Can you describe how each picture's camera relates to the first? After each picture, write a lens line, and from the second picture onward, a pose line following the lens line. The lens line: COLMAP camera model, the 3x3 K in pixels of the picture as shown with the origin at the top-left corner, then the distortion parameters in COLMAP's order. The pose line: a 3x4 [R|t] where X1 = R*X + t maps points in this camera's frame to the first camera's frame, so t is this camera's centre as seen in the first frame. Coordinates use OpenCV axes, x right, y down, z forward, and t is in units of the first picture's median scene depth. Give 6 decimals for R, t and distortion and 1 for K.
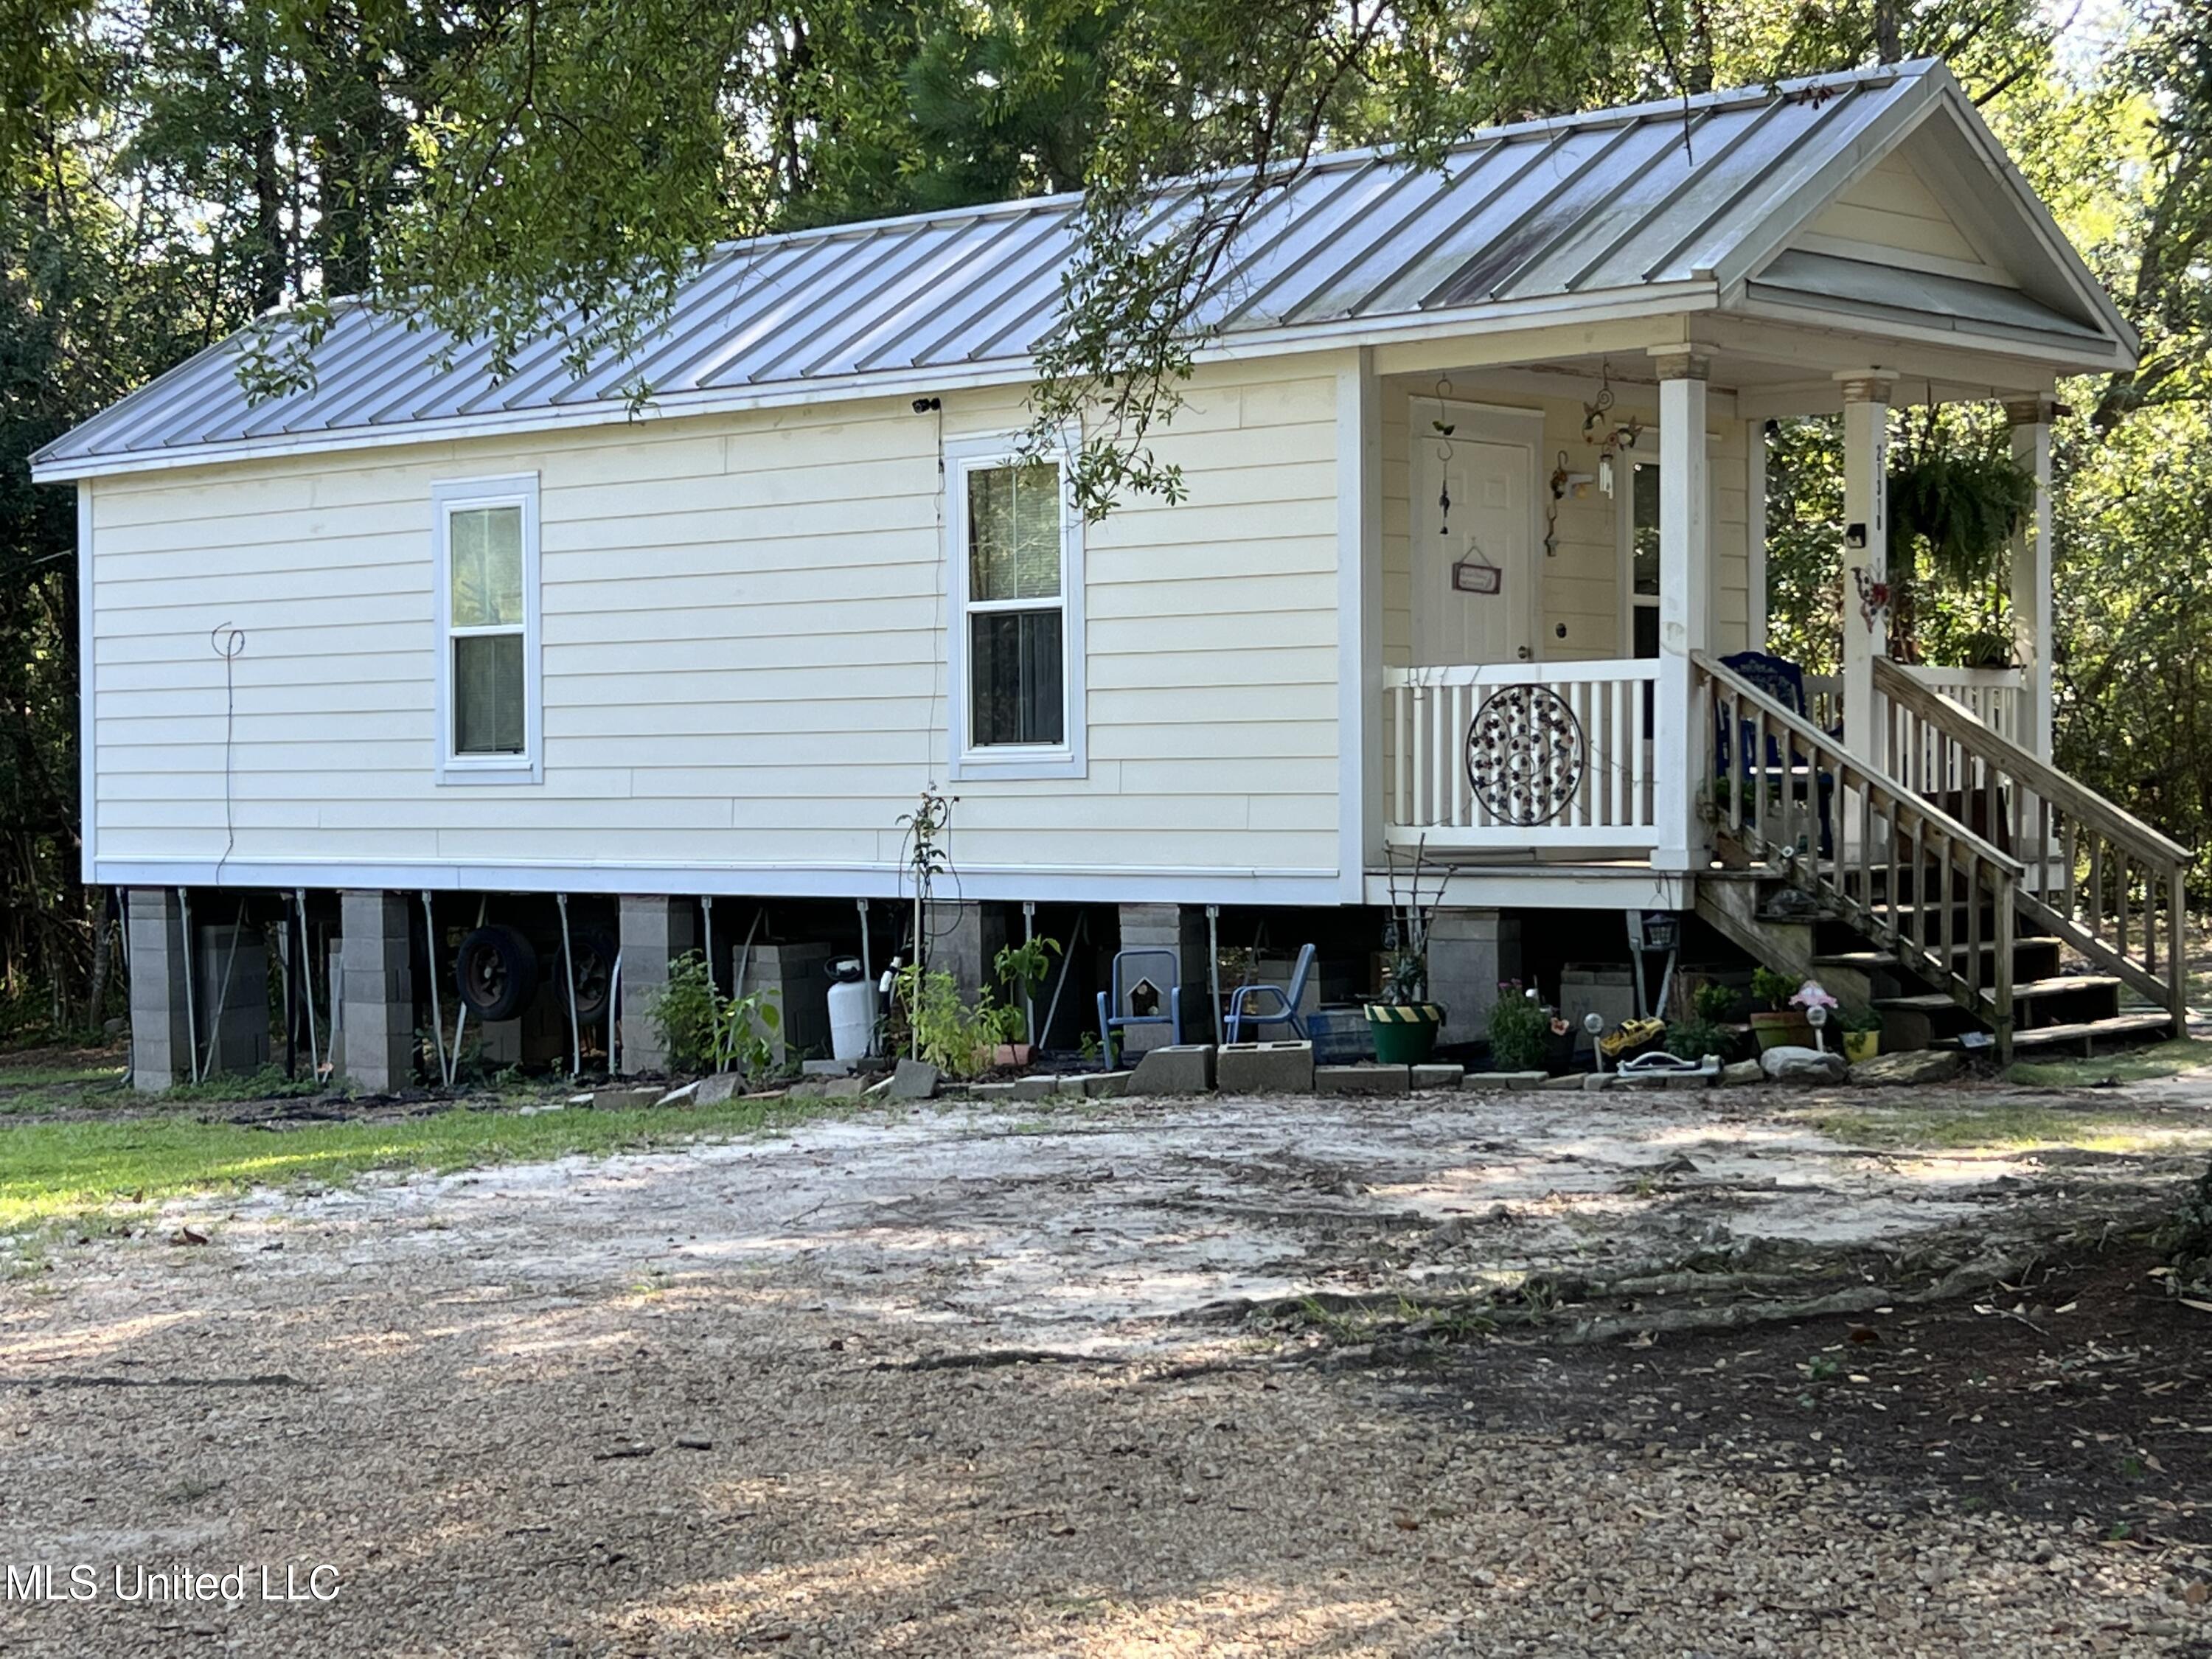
lens RADIAL K [[3832.0, 0, 1106.0], [0, 3832.0, 829.5], [0, 0, 1]] dist [0.194439, -0.056114]
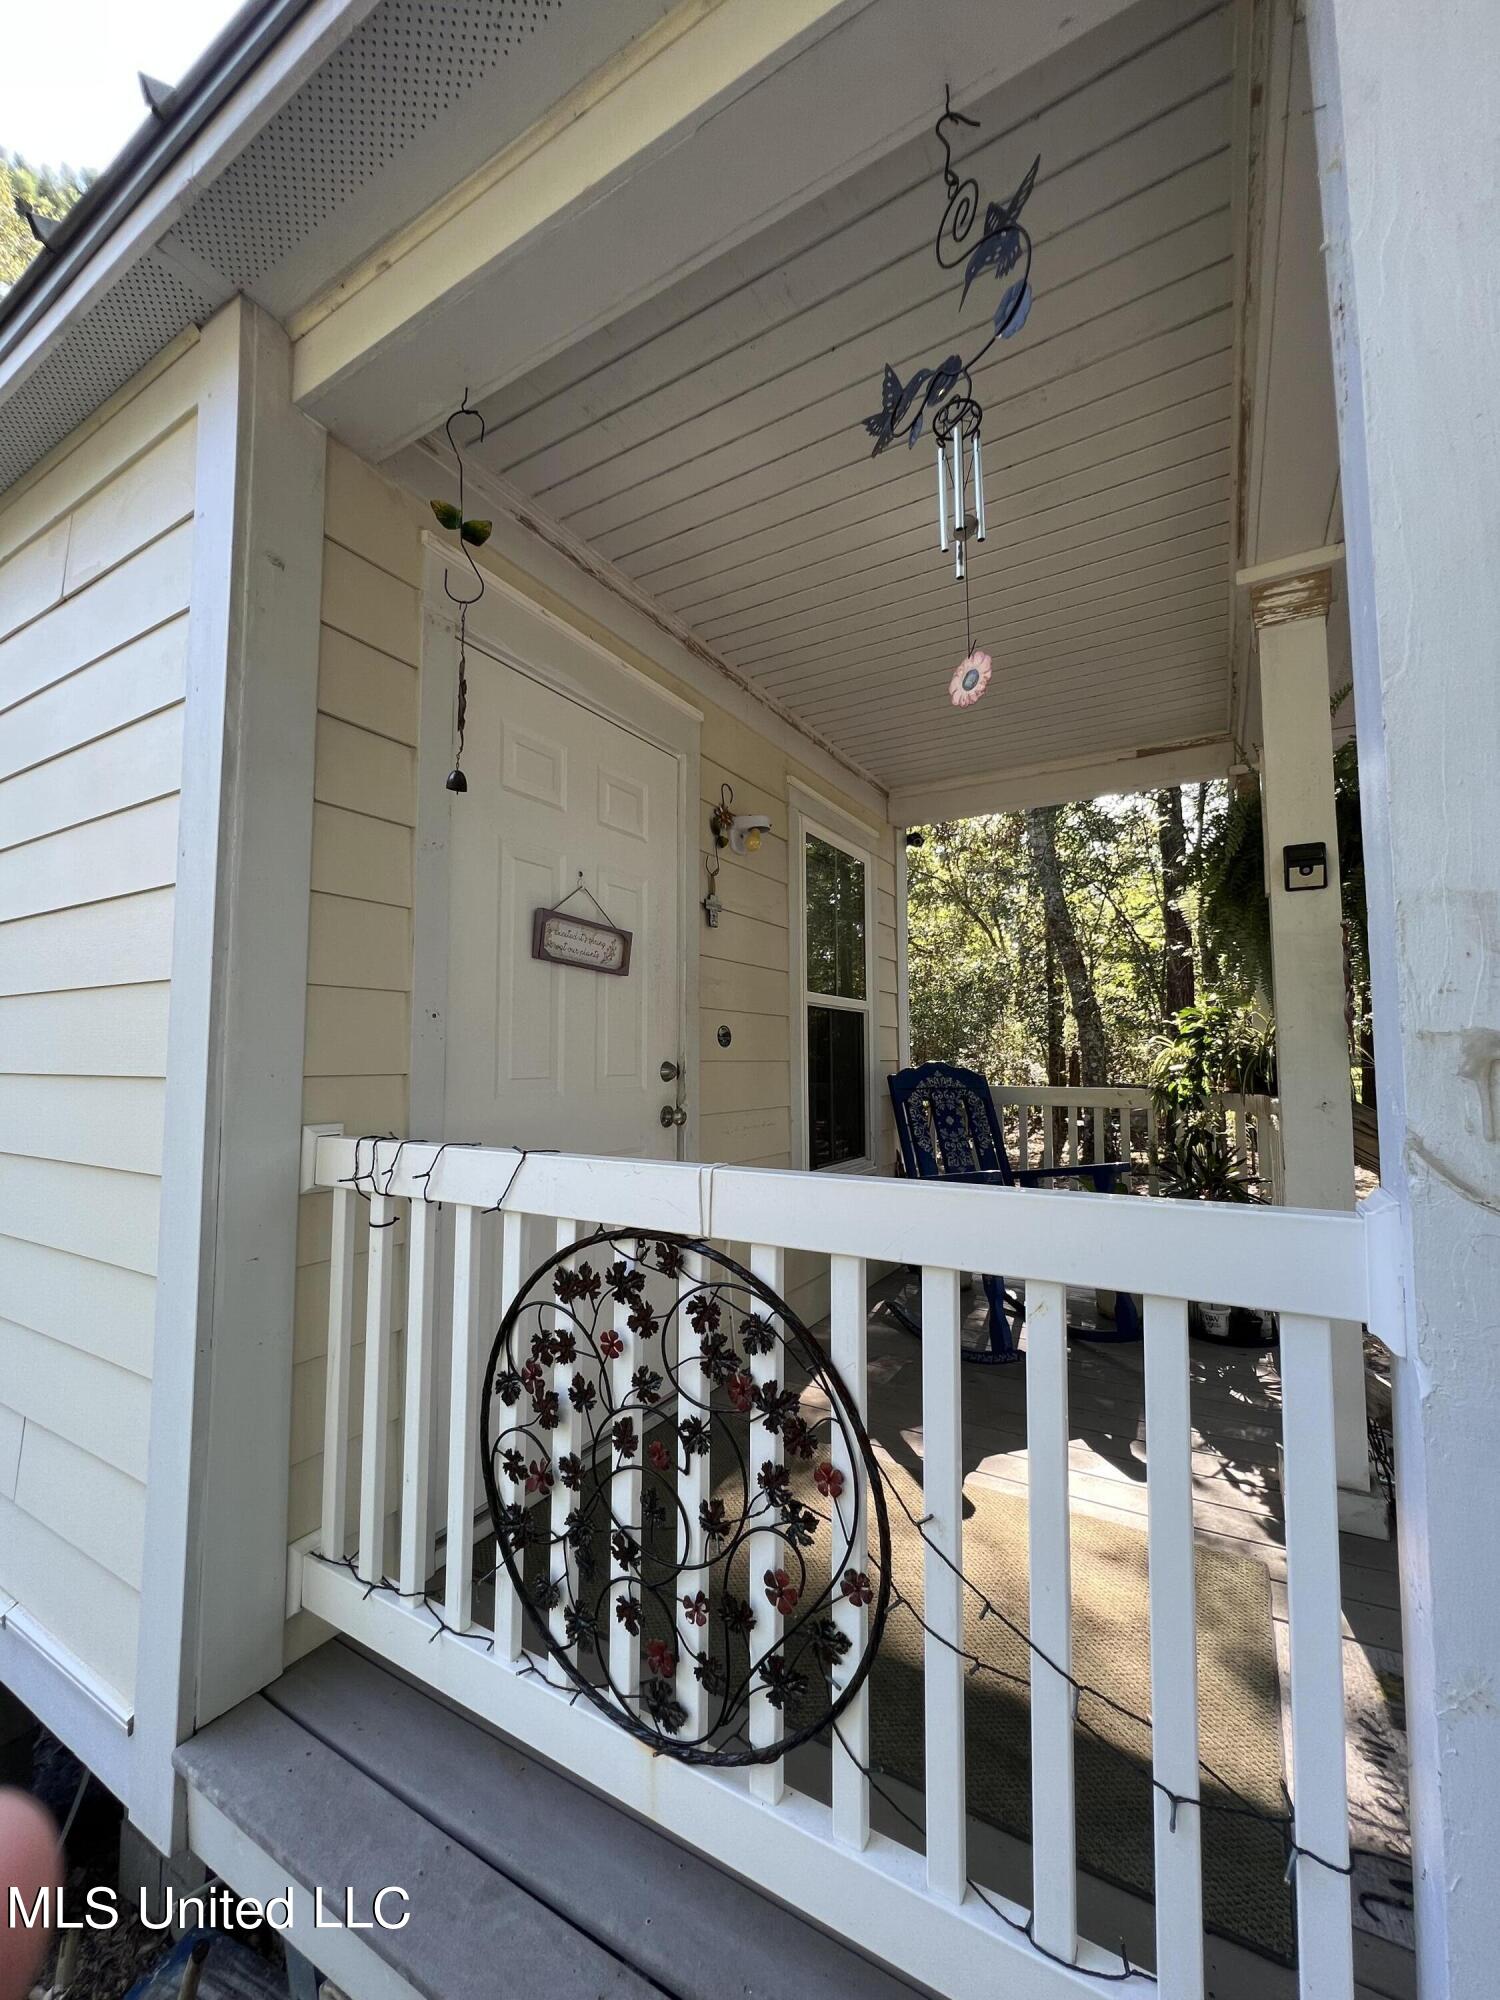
lens RADIAL K [[815.4, 0, 750.0], [0, 815.4, 1000.0], [0, 0, 1]] dist [-0.000791, -0.000026]
pose [[0.981027, 0.018893, 0.192948, 0.102404], [-0.002967, 0.996587, -0.082501, -0.049999], [-0.193848, 0.080363, 0.977734, 0.925653]]
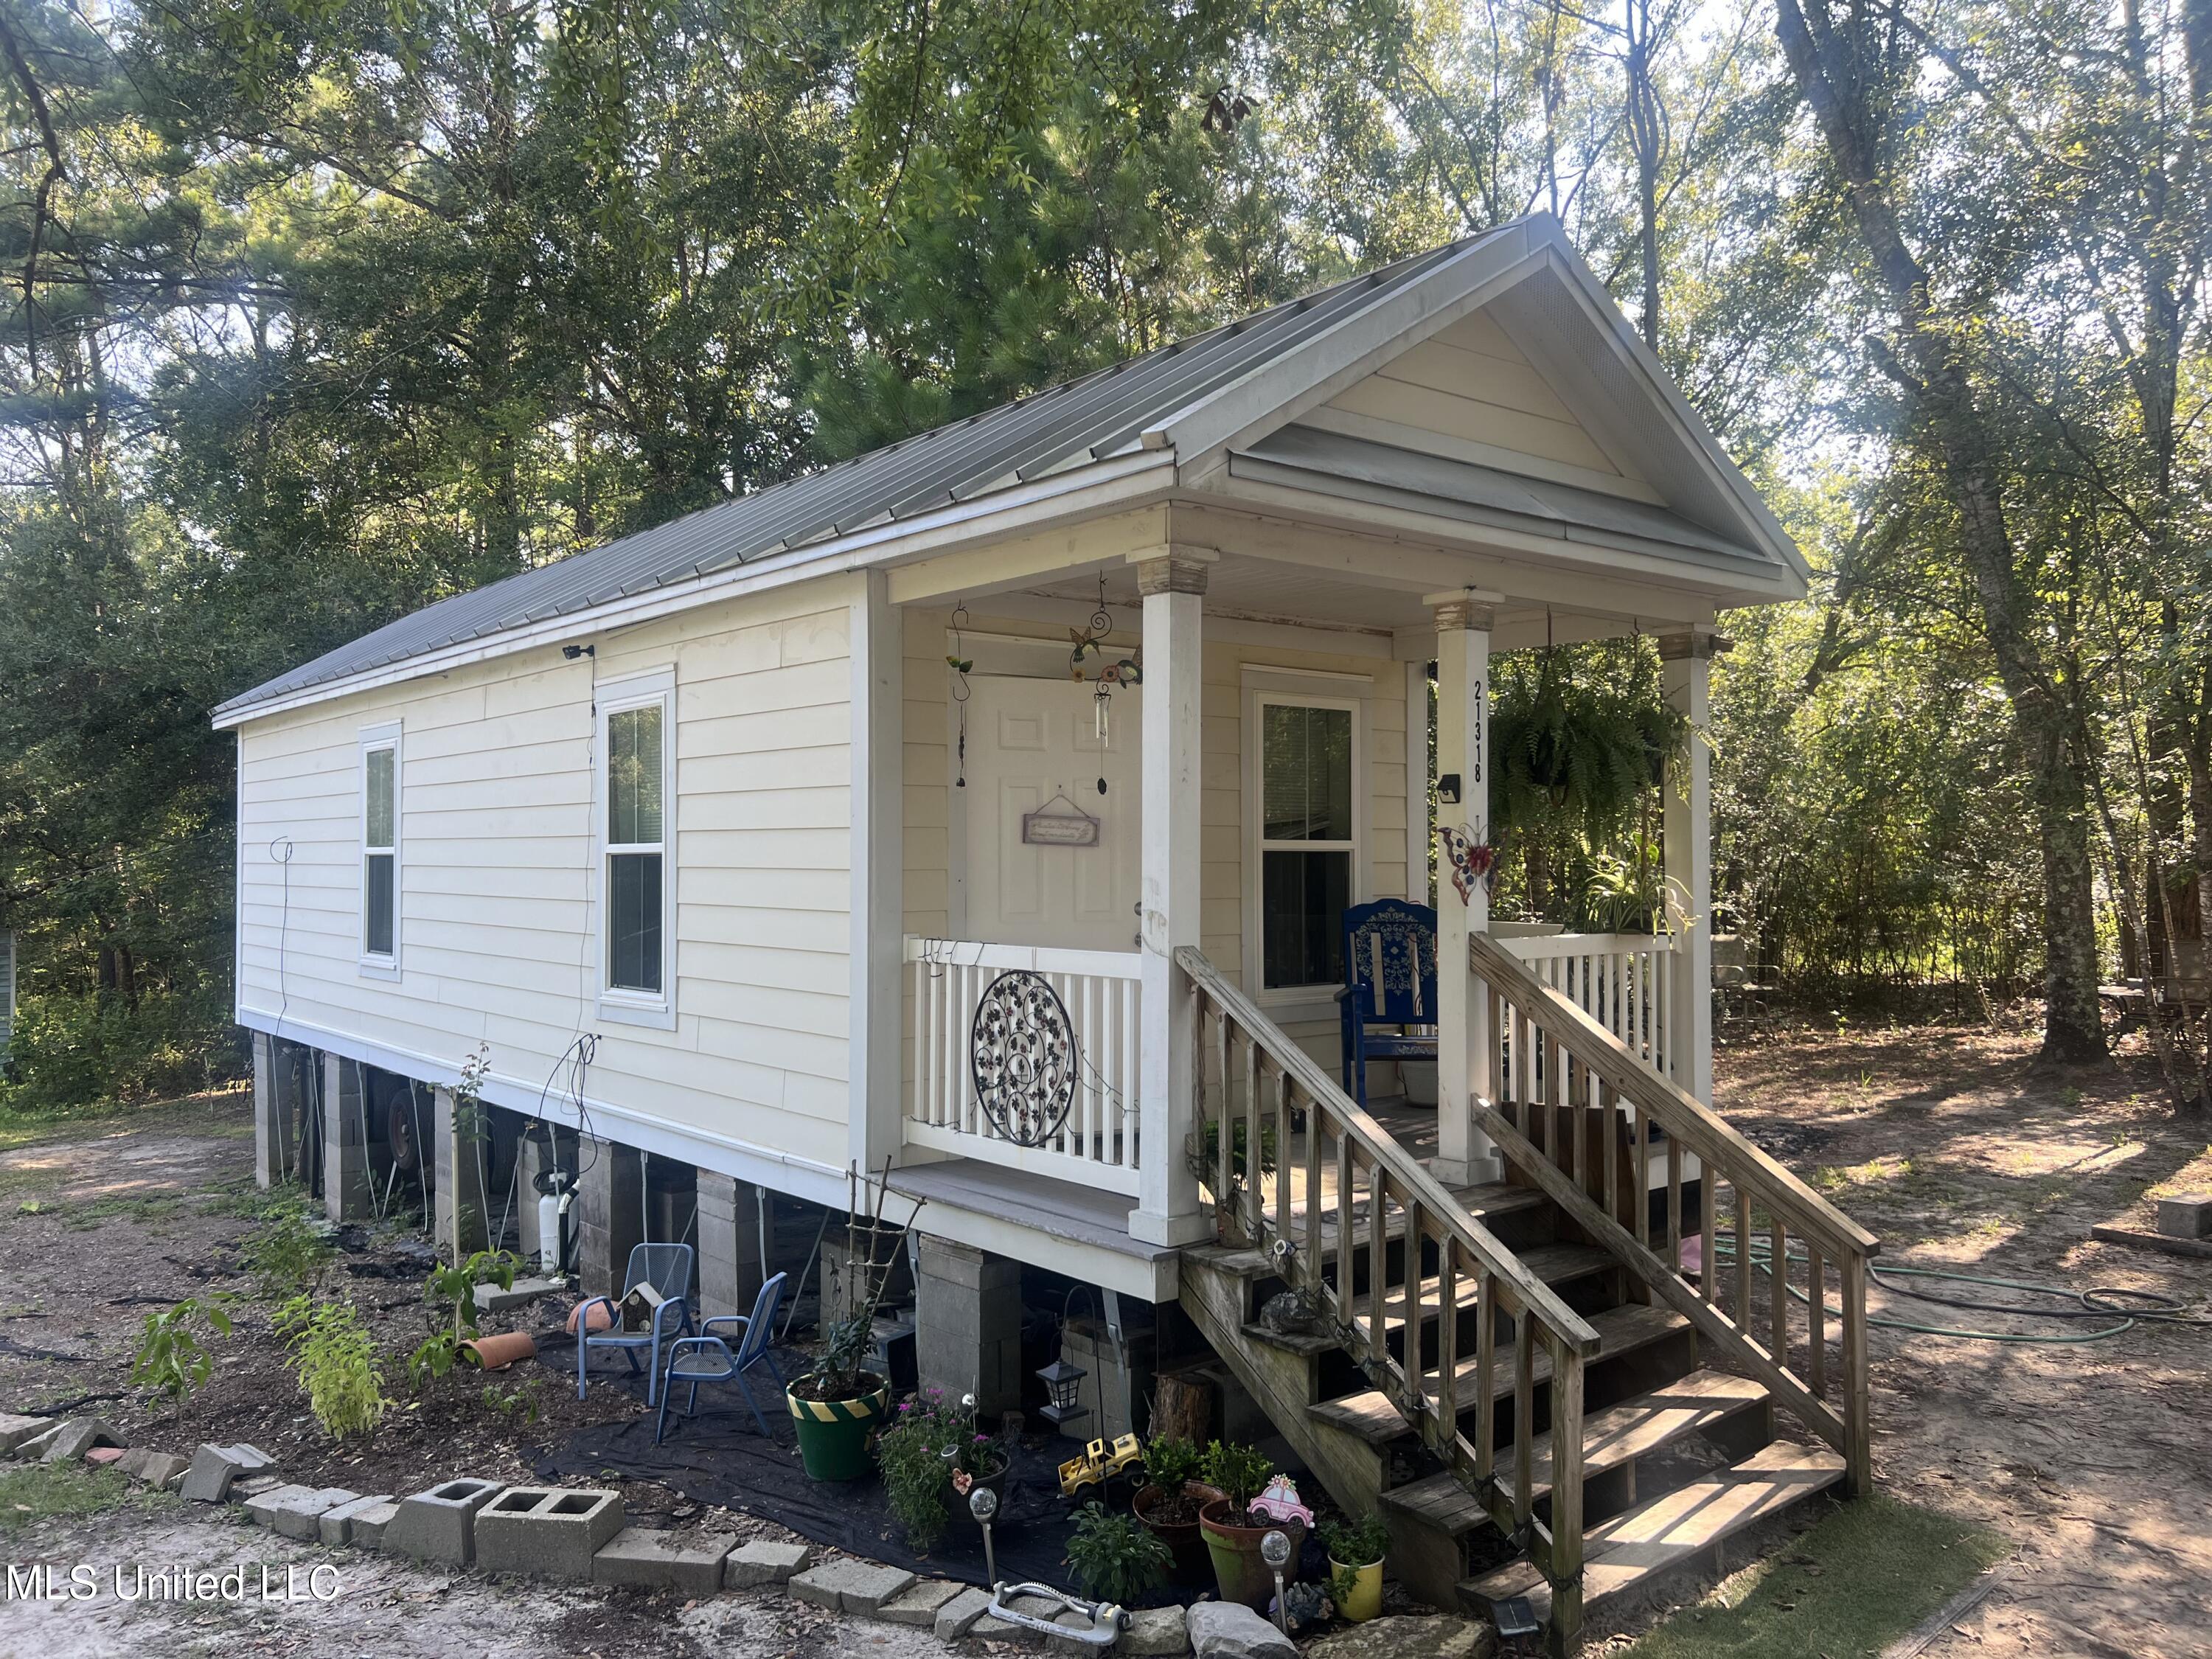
lens RADIAL K [[1671.1, 0, 1106.0], [0, 1671.1, 829.5], [0, 0, 1]] dist [0.118814, -0.000254]
pose [[0.988447, 0.003587, -0.151527, 0.178946], [-0.007449, 0.999662, -0.024925, -0.058669], [0.151386, 0.025766, 0.988139, 0.640504]]
